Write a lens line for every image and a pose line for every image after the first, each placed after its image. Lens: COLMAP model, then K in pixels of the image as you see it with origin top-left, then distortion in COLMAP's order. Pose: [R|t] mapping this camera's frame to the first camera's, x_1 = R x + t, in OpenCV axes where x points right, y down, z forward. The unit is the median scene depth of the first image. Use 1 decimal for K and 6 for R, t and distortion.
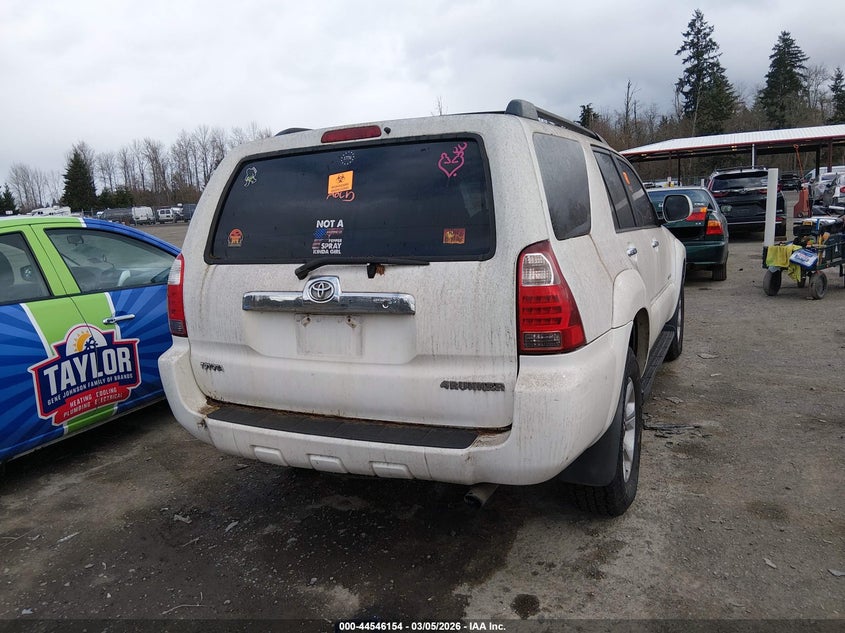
lens RADIAL K [[648.4, 0, 423.7], [0, 648.4, 314.4], [0, 0, 1]] dist [0.009729, -0.025769]
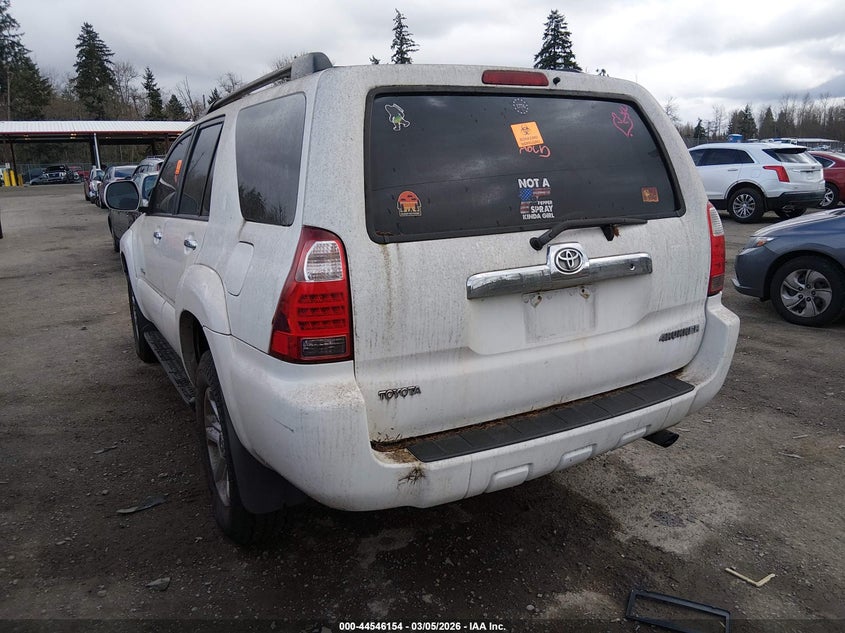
lens RADIAL K [[648.4, 0, 422.1], [0, 648.4, 318.2], [0, 0, 1]] dist [0.009729, -0.025769]
pose [[0.581491, -0.148260, 0.799929, -0.891056], [0.133065, 0.987346, 0.086268, -0.055660], [-0.802597, 0.056279, 0.593861, 0.597851]]
